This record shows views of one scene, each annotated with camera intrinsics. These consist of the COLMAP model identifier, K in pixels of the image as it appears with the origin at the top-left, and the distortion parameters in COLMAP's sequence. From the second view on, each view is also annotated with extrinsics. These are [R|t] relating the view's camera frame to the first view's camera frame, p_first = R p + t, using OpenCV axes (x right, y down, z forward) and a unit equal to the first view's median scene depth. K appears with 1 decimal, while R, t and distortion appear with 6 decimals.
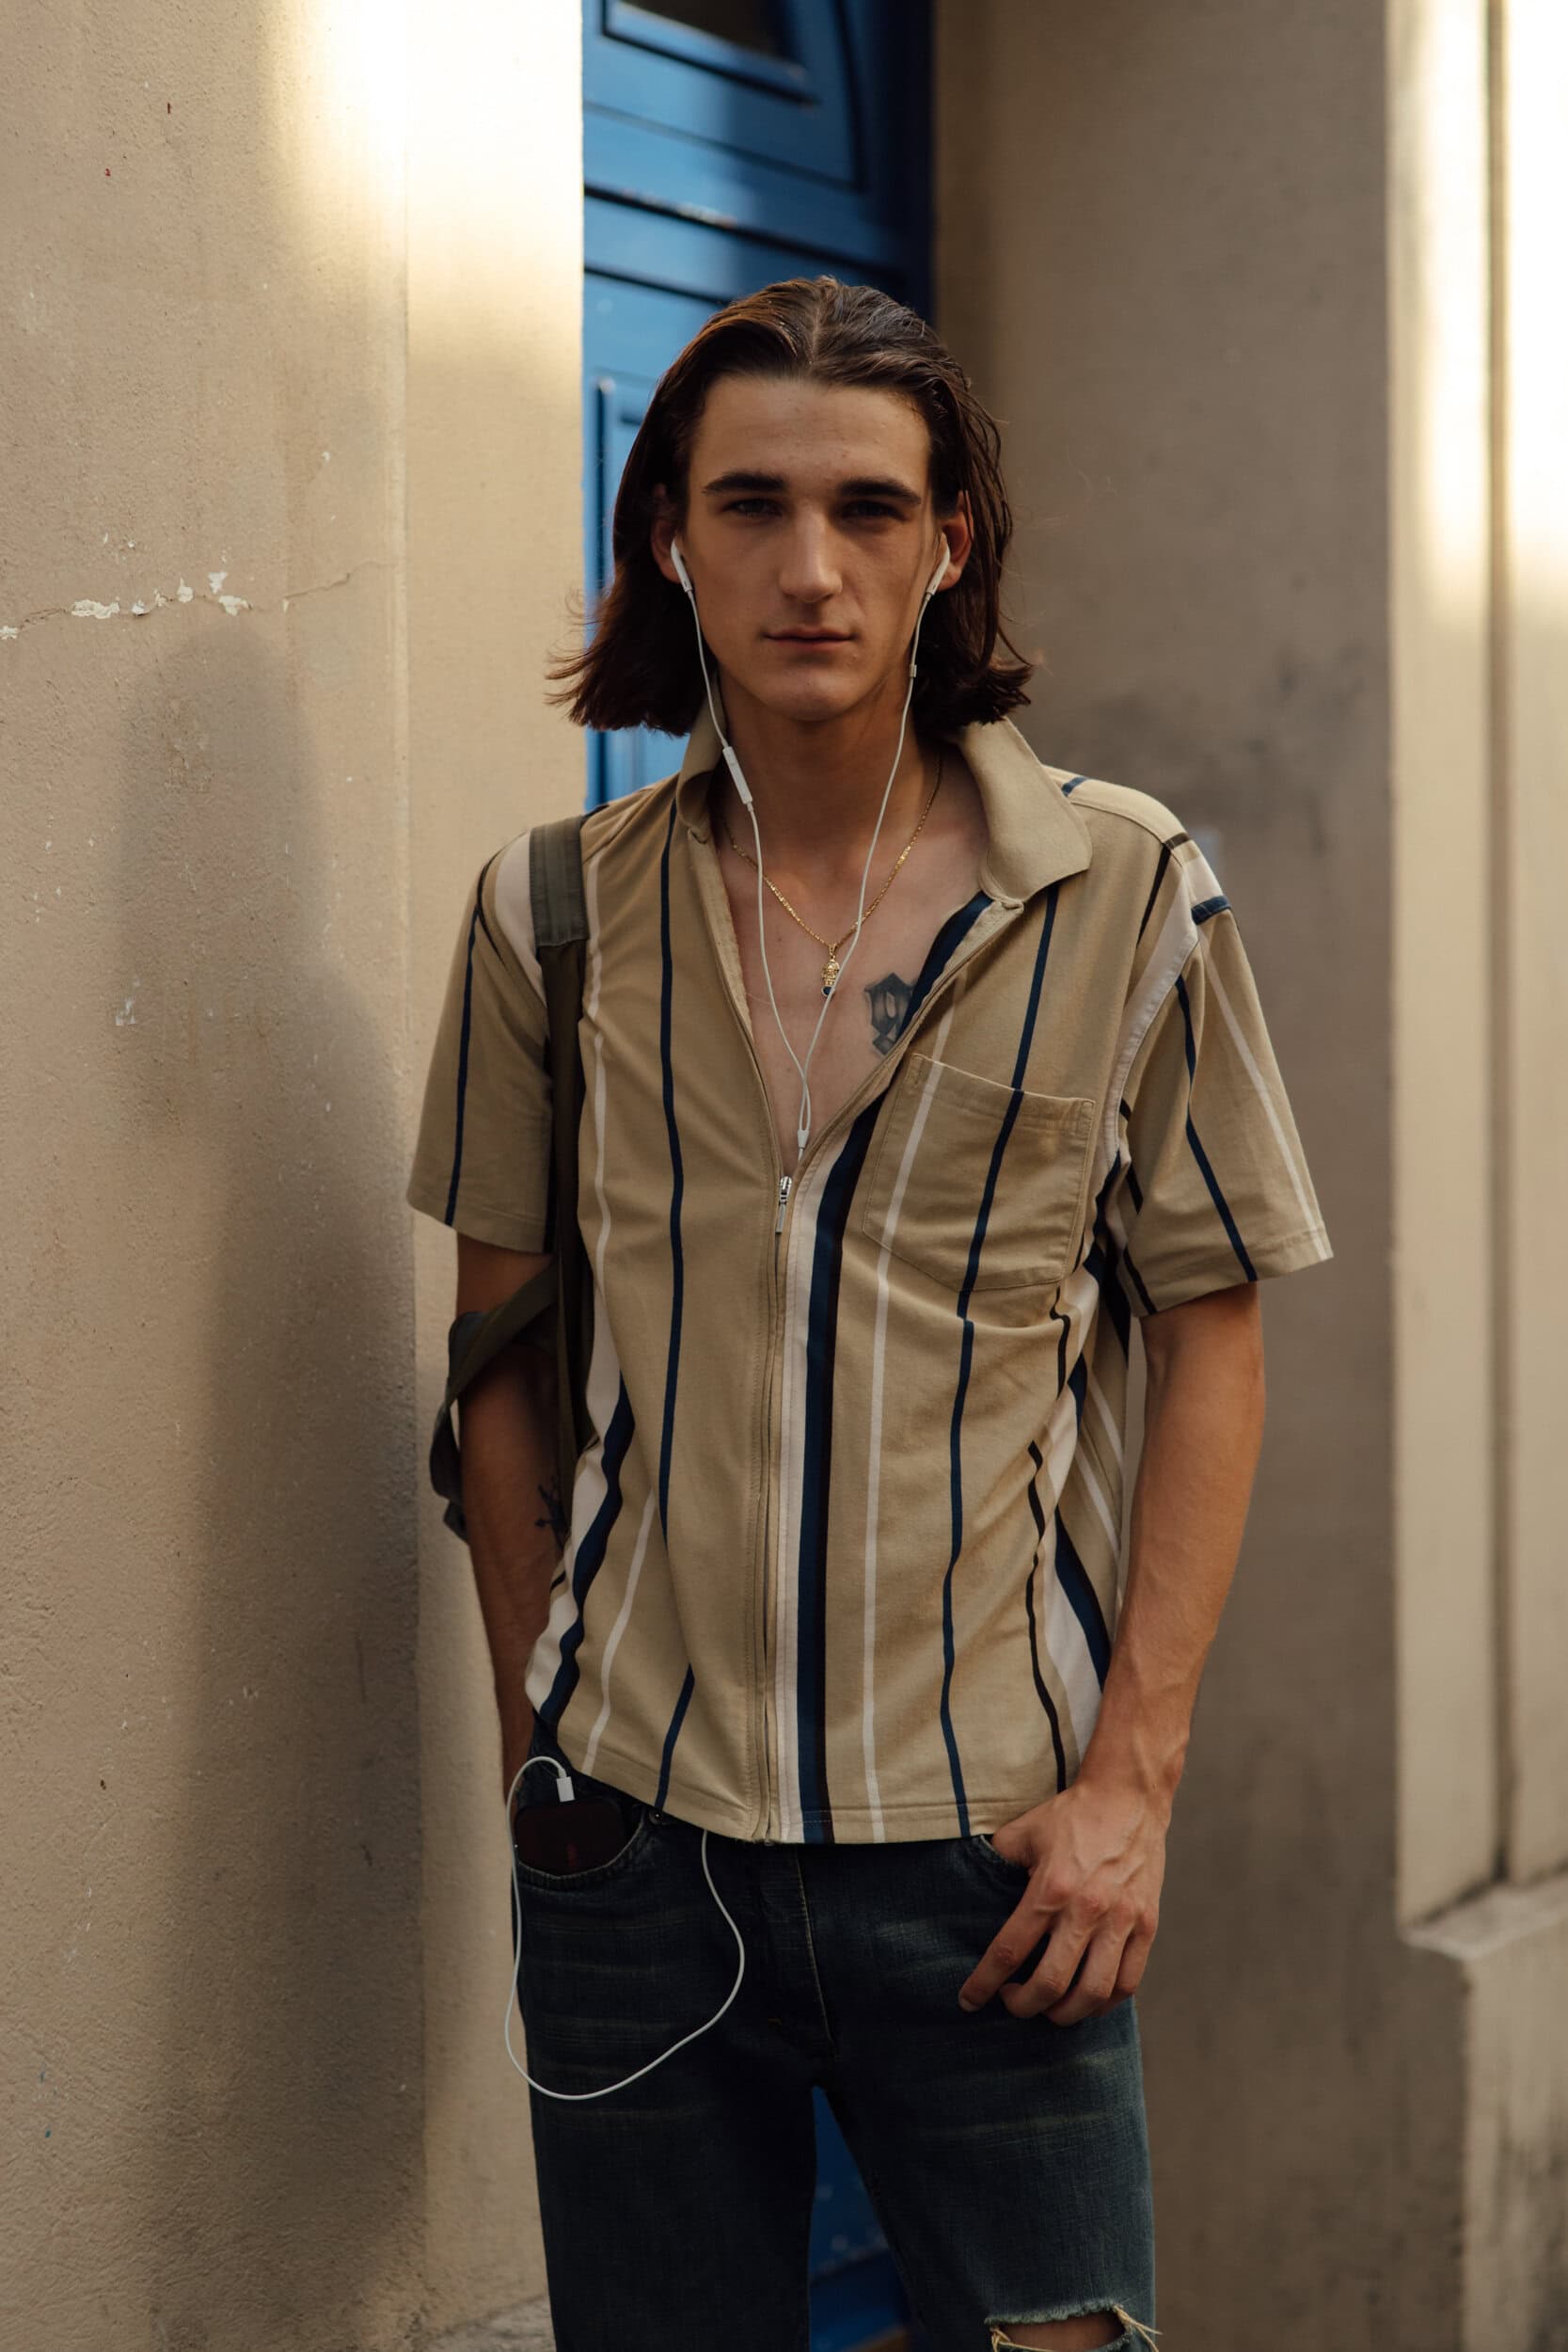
lens RADIAL K [[5798.3, 0, 784.0], [0, 5798.3, 1176.0], [0, 0, 1]] dist [0.006212, -0.396818]
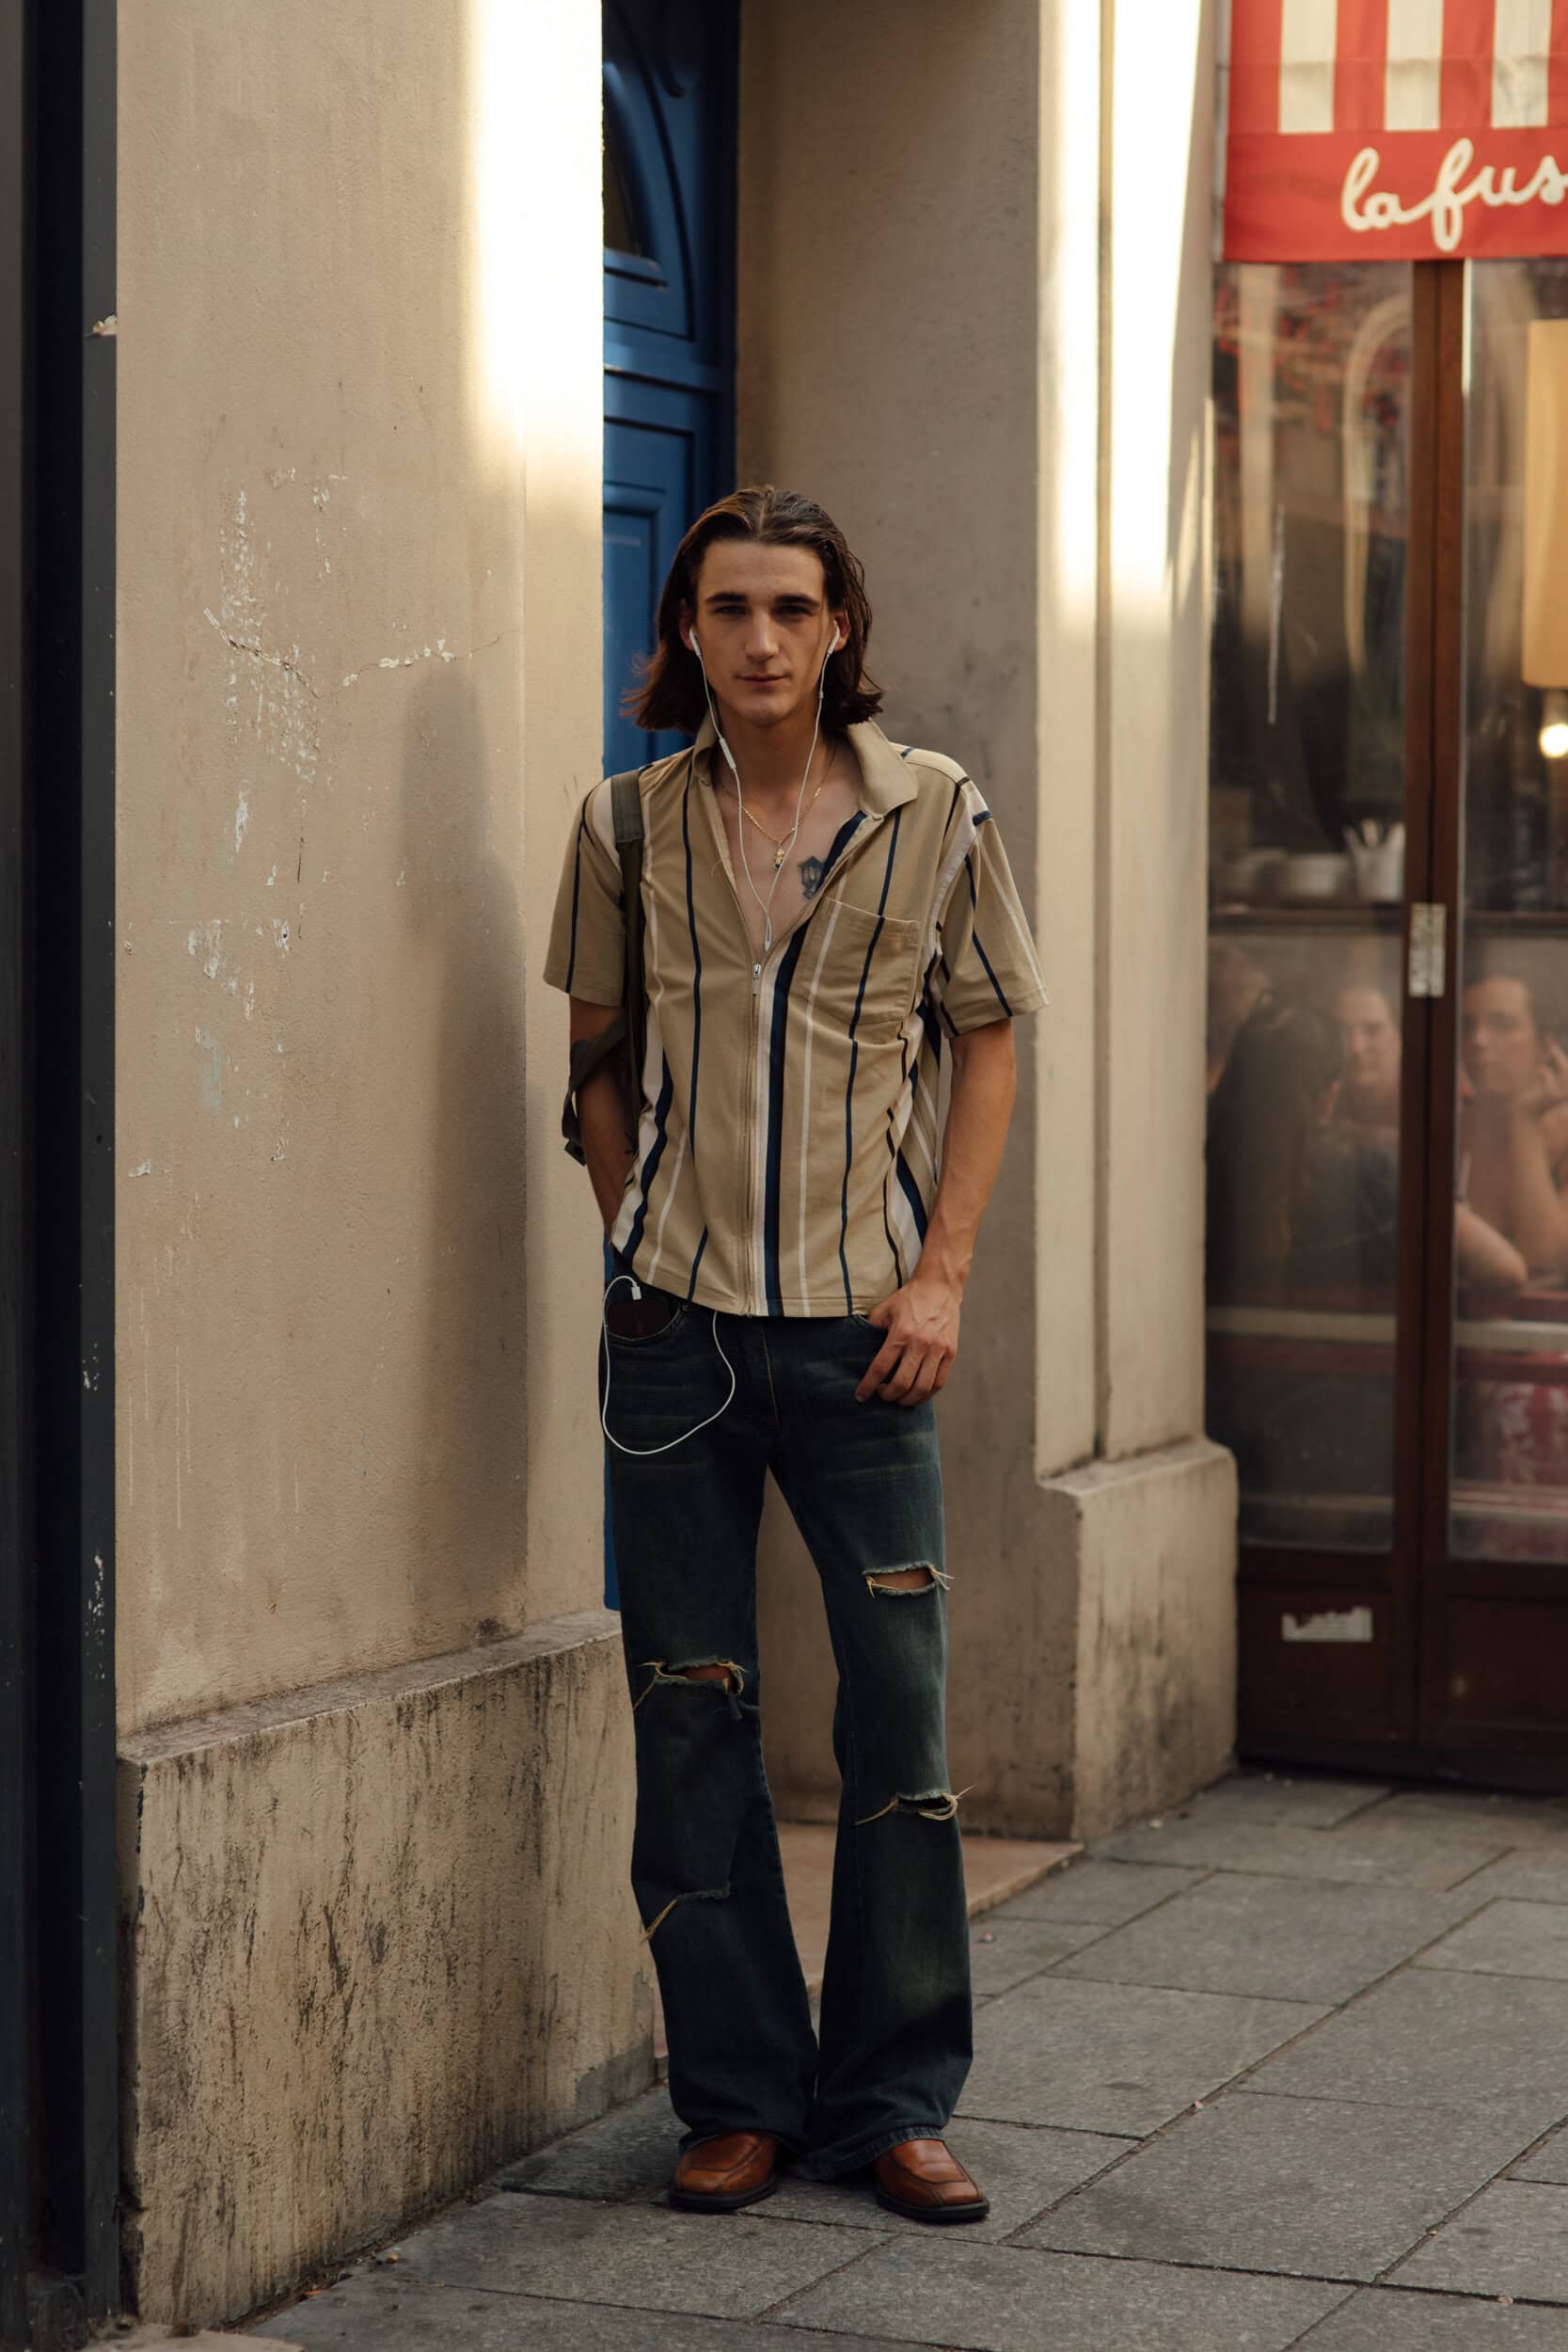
lens RADIAL K [[5798.3, 0, 784.0], [0, 5798.3, 1176.0], [0, 0, 1]] dist [0.006212, -0.396818]
pose [[0.996123, -0.001899, 0.087947, -0.155144], [0.001297, 0.999975, 0.006902, 0.055340], [-0.087958, -0.006761, 0.996101, -0.868561]]
